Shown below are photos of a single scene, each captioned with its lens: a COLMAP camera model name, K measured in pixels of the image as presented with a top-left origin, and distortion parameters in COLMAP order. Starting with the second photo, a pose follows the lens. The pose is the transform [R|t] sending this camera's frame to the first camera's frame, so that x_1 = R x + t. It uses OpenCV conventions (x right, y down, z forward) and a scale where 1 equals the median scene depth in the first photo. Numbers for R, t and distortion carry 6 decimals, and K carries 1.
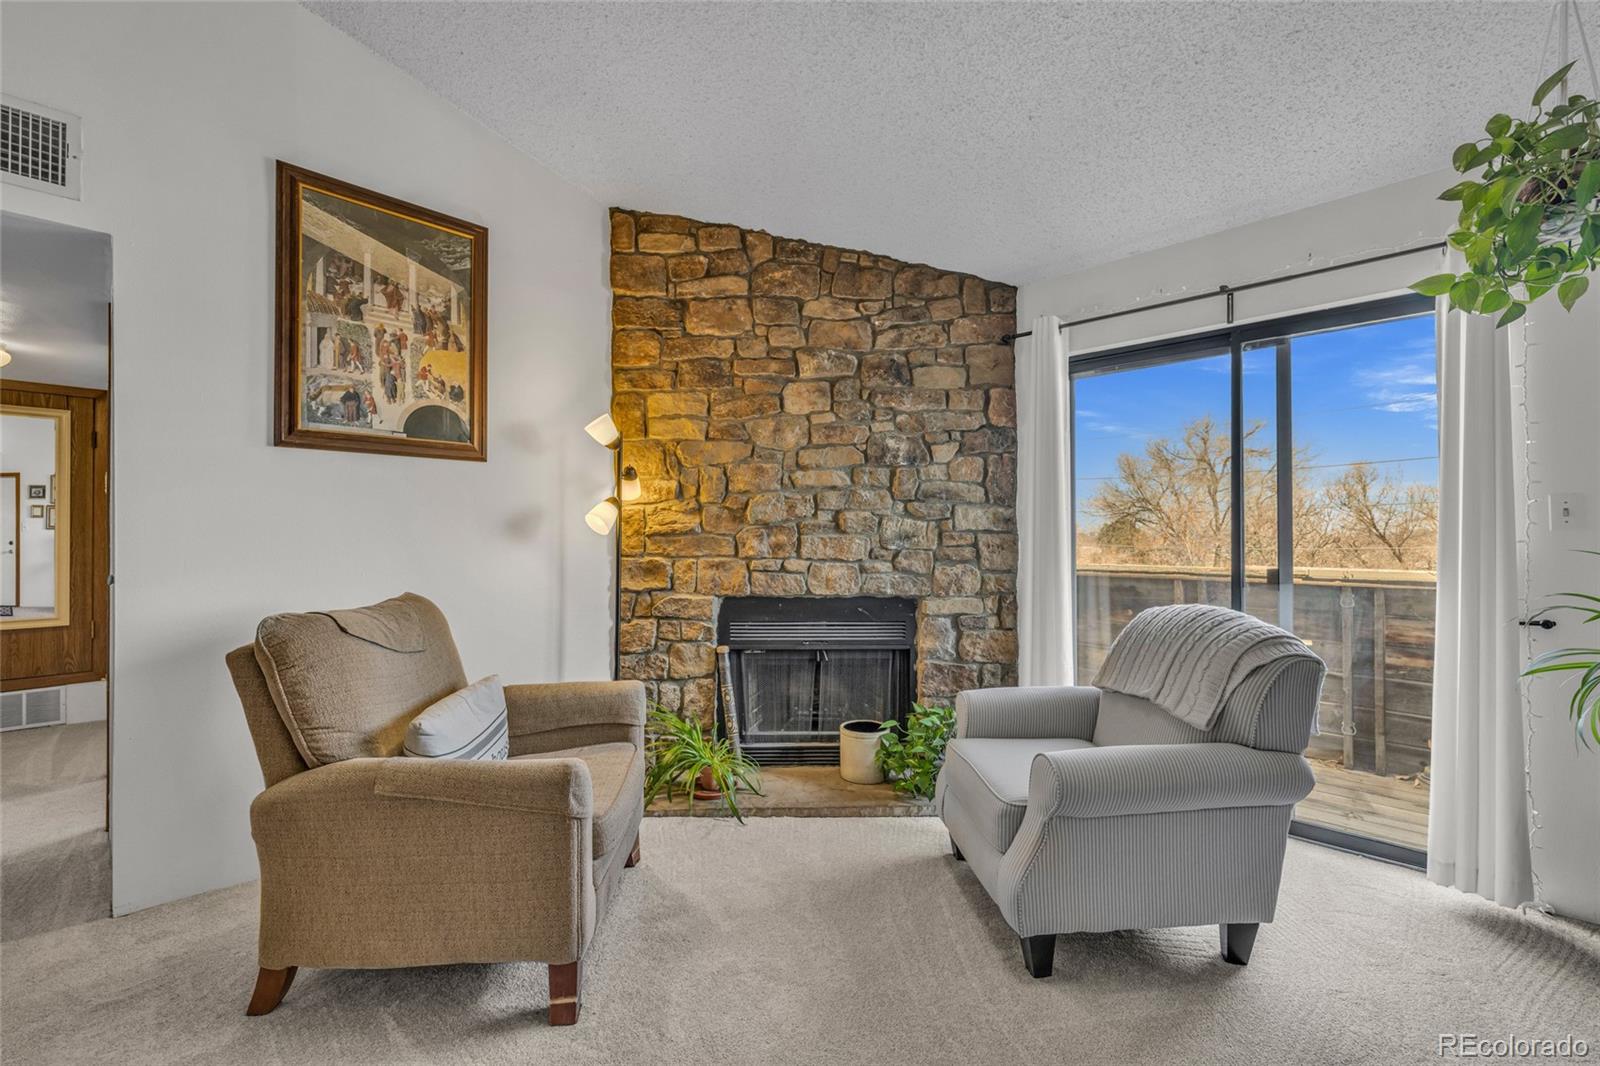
lens RADIAL K [[669.2, 0, 794.6], [0, 669.2, 530.5], [0, 0, 1]] dist [0.000116, 0.000181]
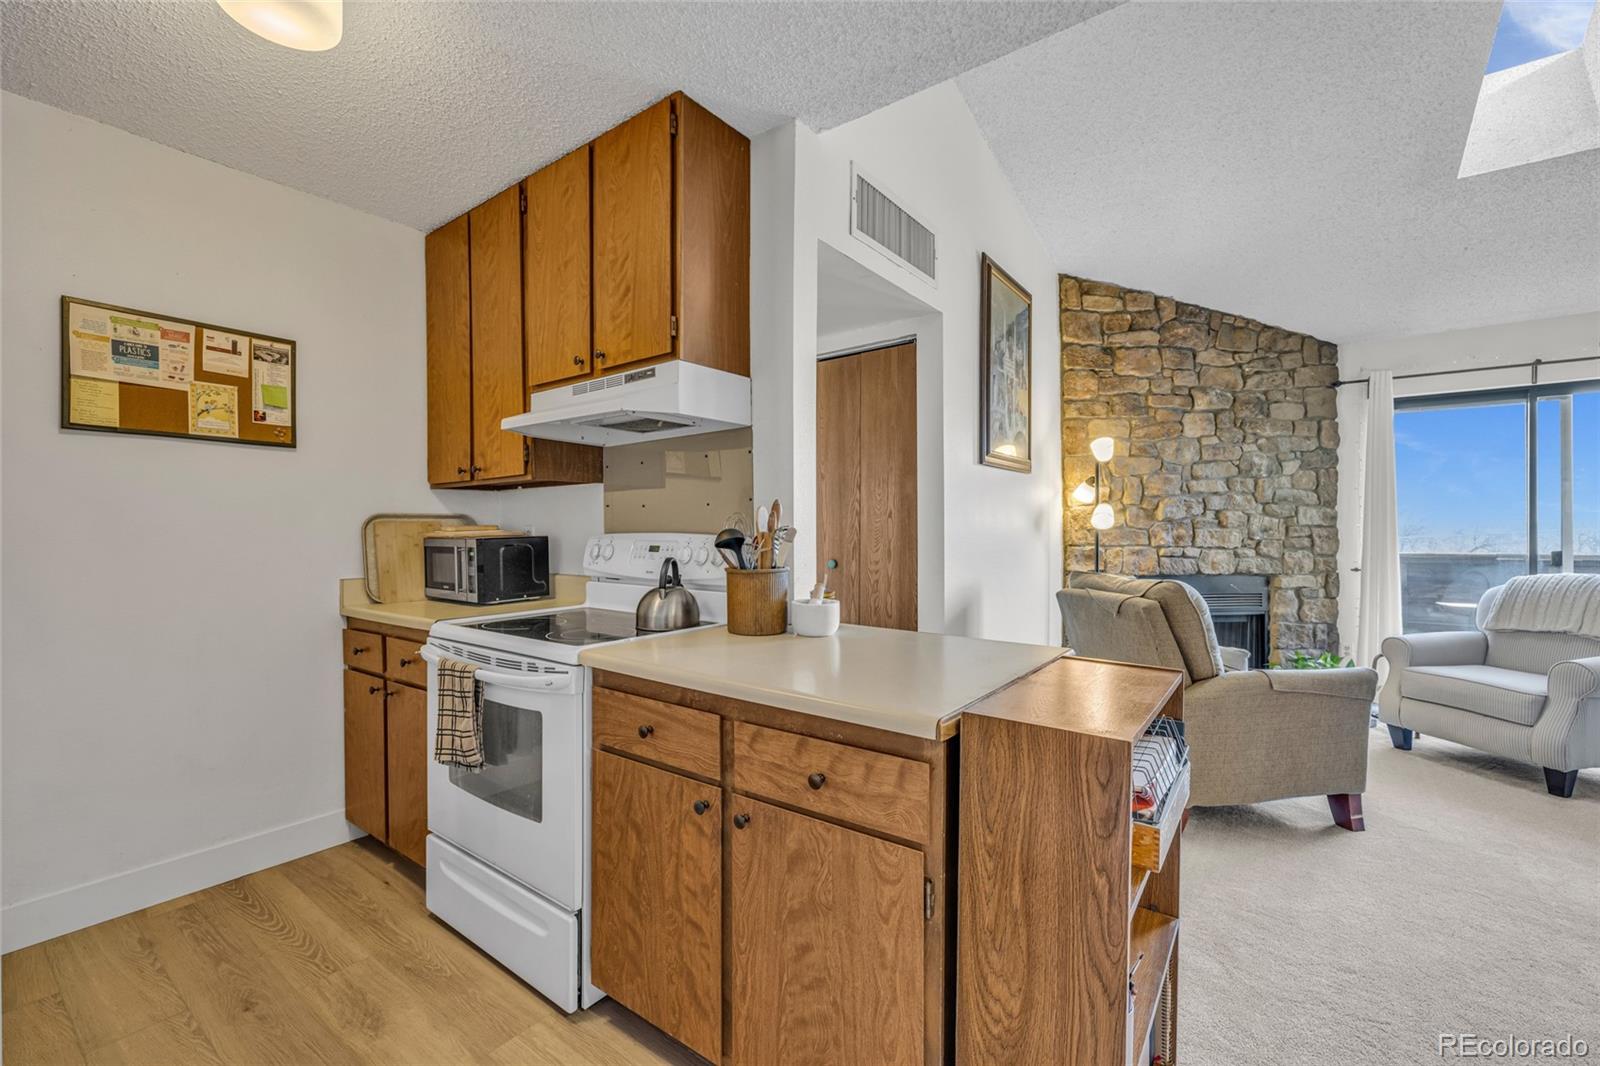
lens RADIAL K [[669.2, 0, 799.1], [0, 669.2, 531.2], [0, 0, 1]] dist [0.000116, 0.000181]
pose [[0.992195, -0.003584, 0.124641, -1.081845], [0.002682, 0.999969, 0.007401, -0.000799], [-0.124664, -0.007009, 0.992174, -0.246772]]
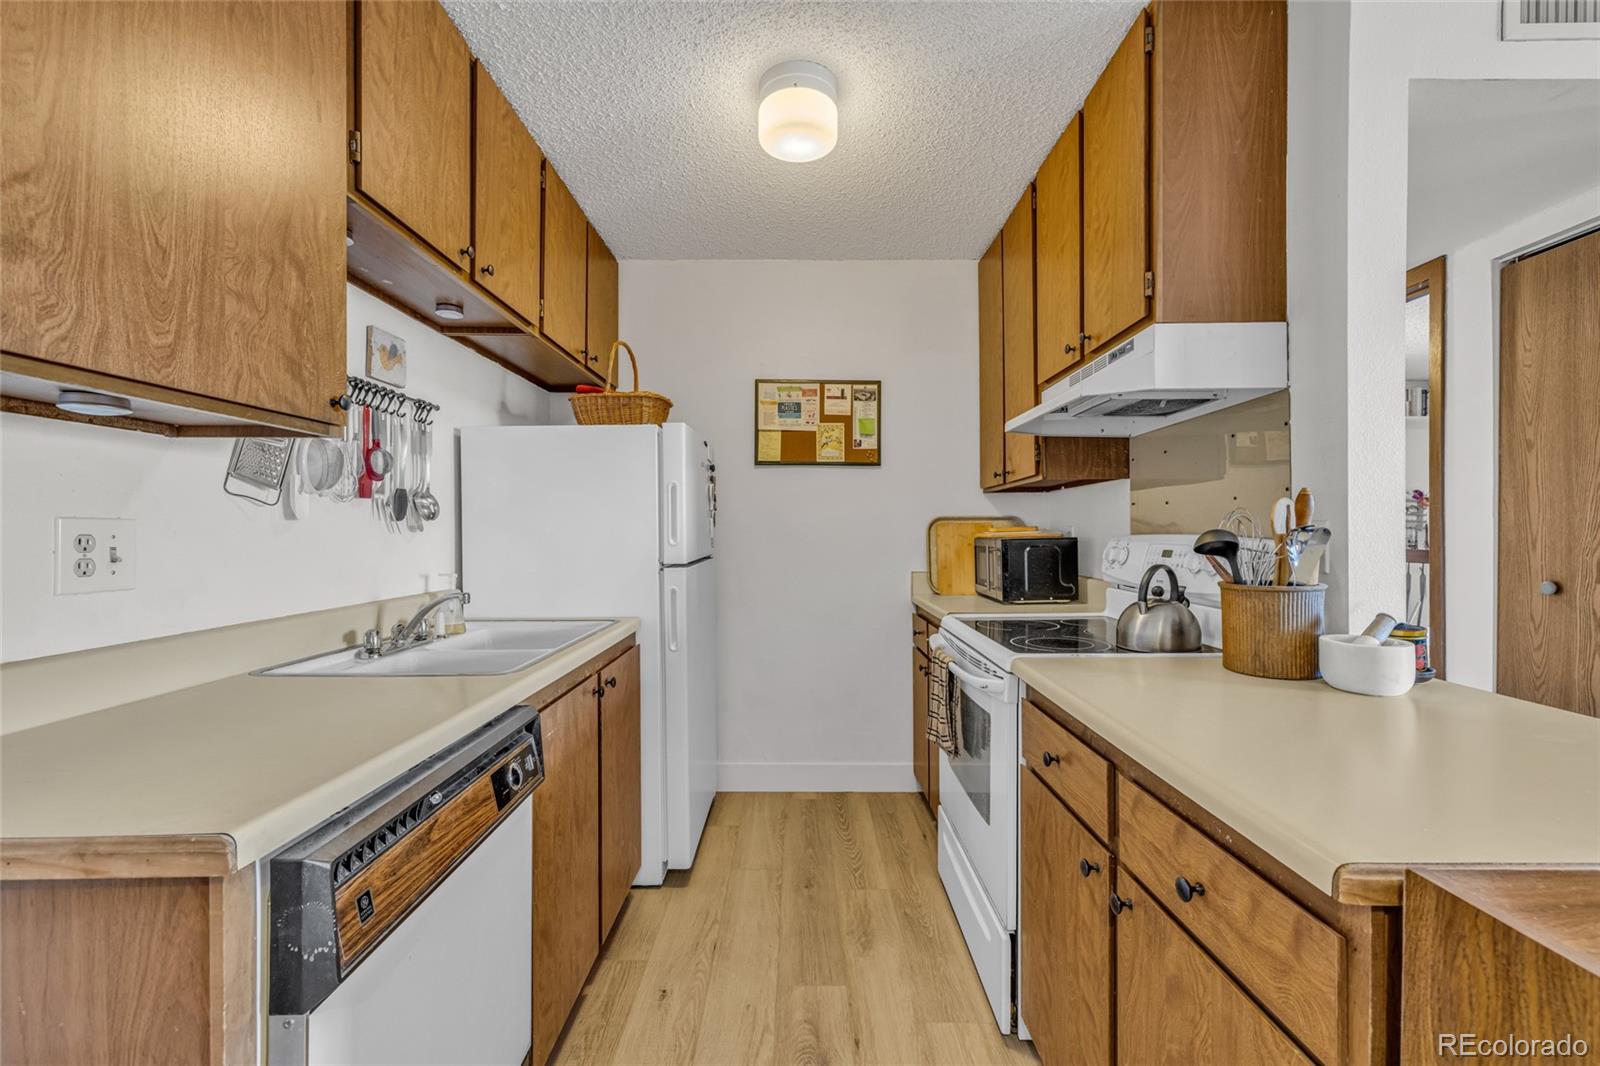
lens RADIAL K [[669.2, 0, 800.4], [0, 669.2, 531.7], [0, 0, 1]] dist [0.000116, 0.000181]
pose [[0.695227, -0.000884, -0.718790, -0.926411], [0.003602, 0.999991, 0.002254, 0.000796], [0.718782, -0.004156, 0.695224, -0.157957]]
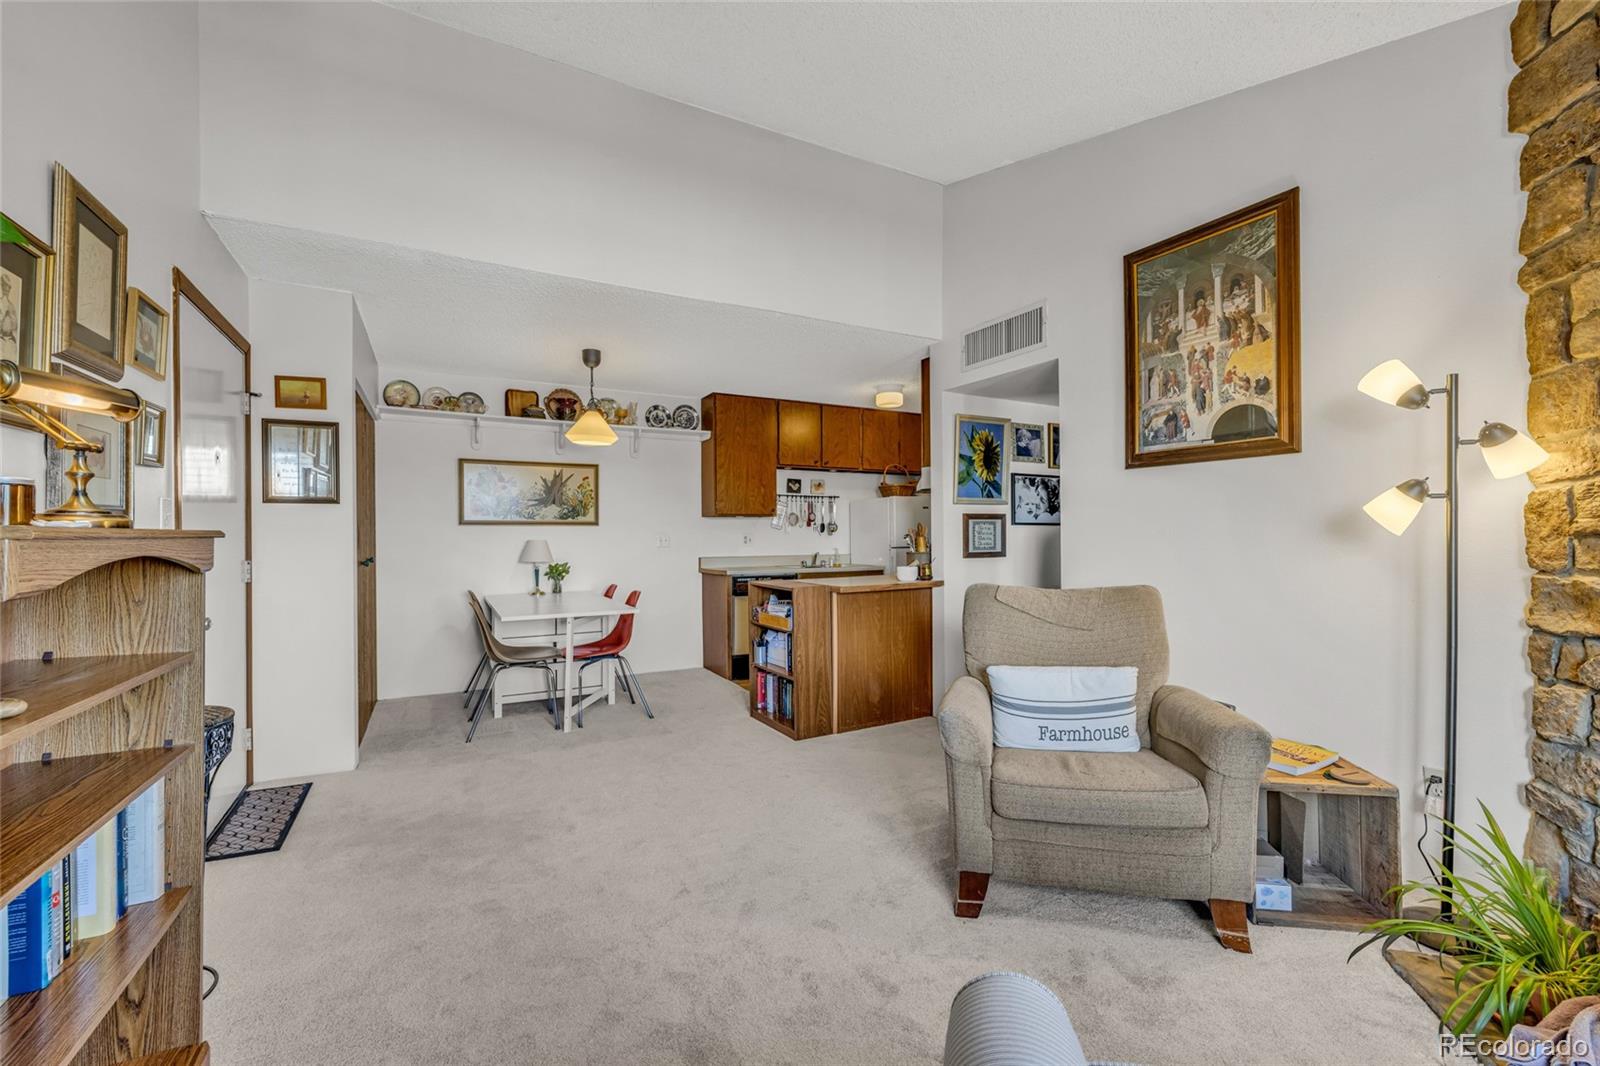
lens RADIAL K [[669.2, 0, 801.5], [0, 669.2, 533.0], [0, 0, 1]] dist [0.000116, 0.000181]
pose [[-0.290808, -0.002913, -0.956777, 0.576091], [0.006765, 0.999964, -0.005101, 0.003422], [0.956757, -0.007957, -0.290778, 0.633434]]
